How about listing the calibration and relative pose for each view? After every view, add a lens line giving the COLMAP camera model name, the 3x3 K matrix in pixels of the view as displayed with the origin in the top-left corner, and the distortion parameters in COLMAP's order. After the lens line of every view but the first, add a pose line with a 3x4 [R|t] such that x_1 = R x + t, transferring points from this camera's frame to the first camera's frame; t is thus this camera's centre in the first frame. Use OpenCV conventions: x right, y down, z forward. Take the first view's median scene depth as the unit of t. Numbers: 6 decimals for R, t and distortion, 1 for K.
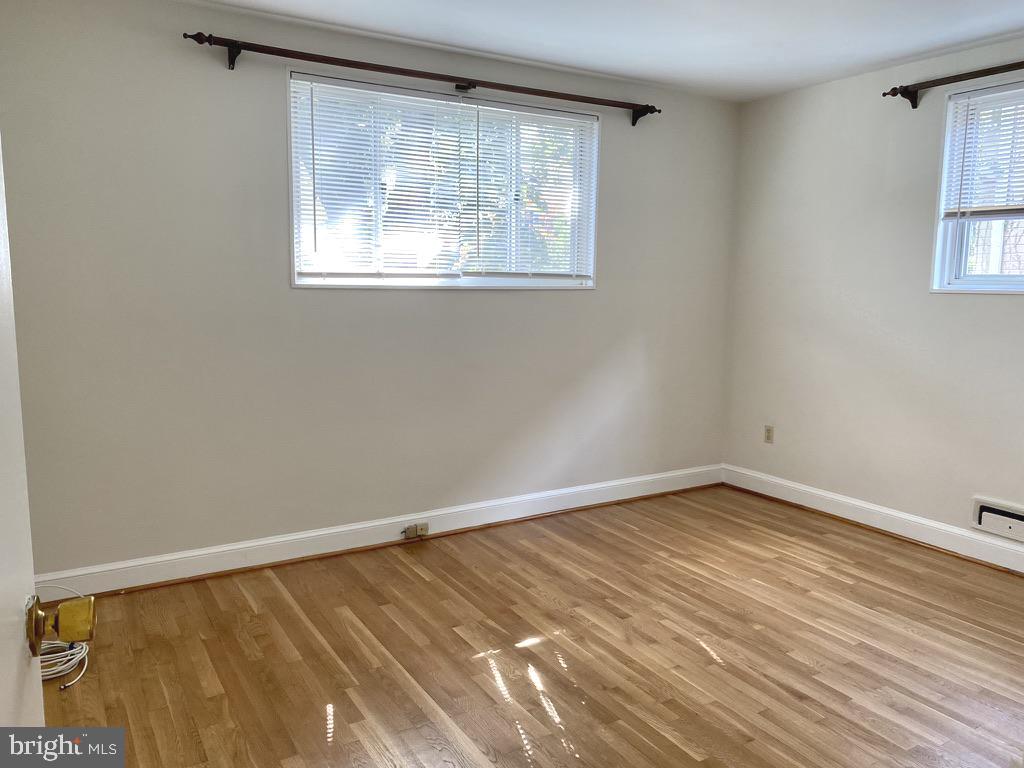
lens RADIAL K [[785.5, 0, 512.0], [0, 785.5, 384.0], [0, 0, 1]] dist [0.049903, -0.056429]
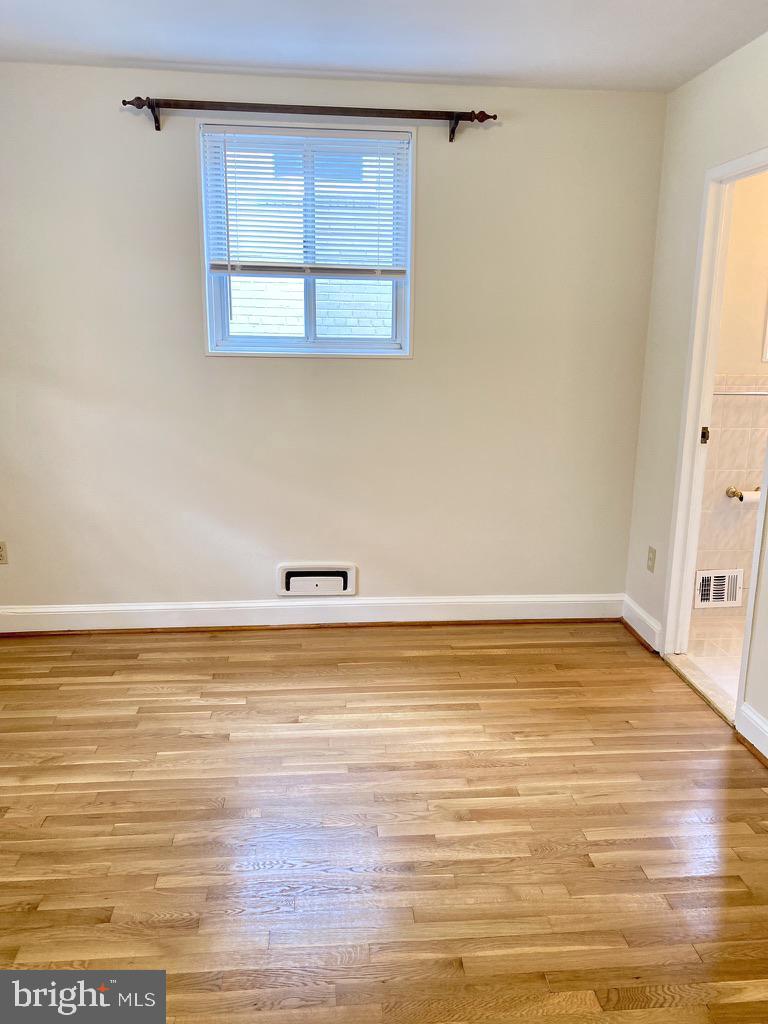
lens RADIAL K [[785.5, 0, 396.2], [0, 785.5, 506.4], [0, 0, 1]] dist [0.049903, -0.056429]
pose [[0.435702, -0.198995, 0.877818, -0.194854], [0.116107, 0.979533, 0.164424, -0.073077], [-0.892571, 0.030281, 0.449889, 0.433739]]
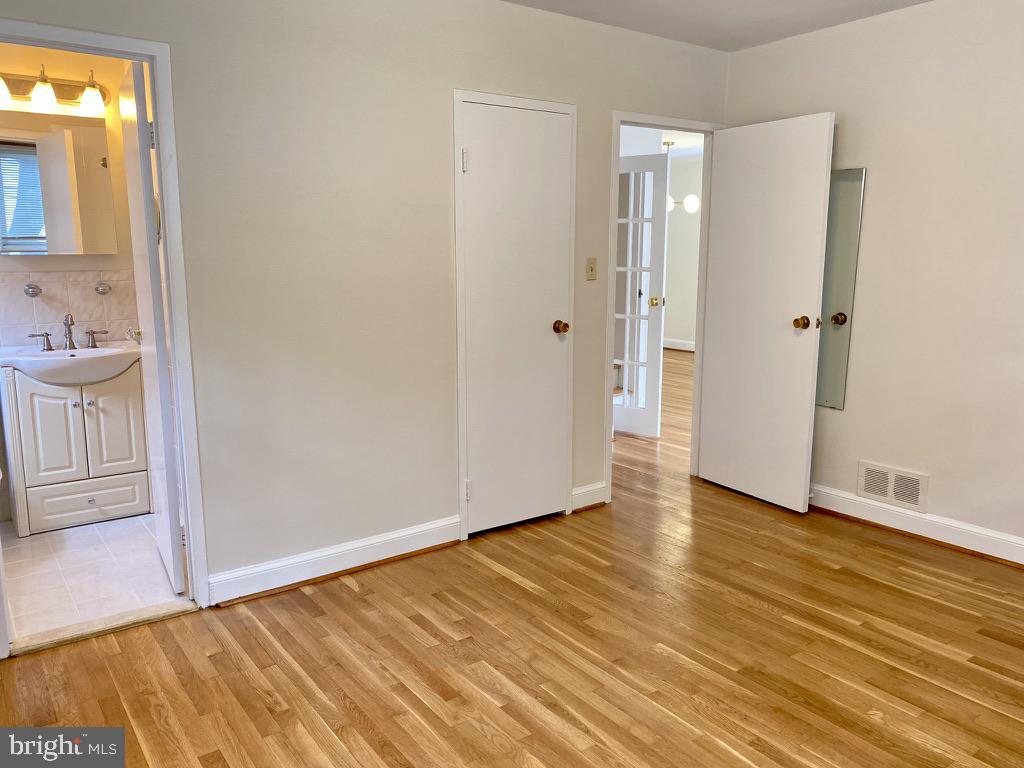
lens RADIAL K [[785.5, 0, 512.0], [0, 785.5, 384.0], [0, 0, 1]] dist [0.049903, -0.056429]
pose [[-0.996131, 0.004013, -0.087792, 0.336368], [-0.023156, 0.951675, 0.306233, -0.158790], [0.084778, 0.307081, -0.947900, 1.192866]]
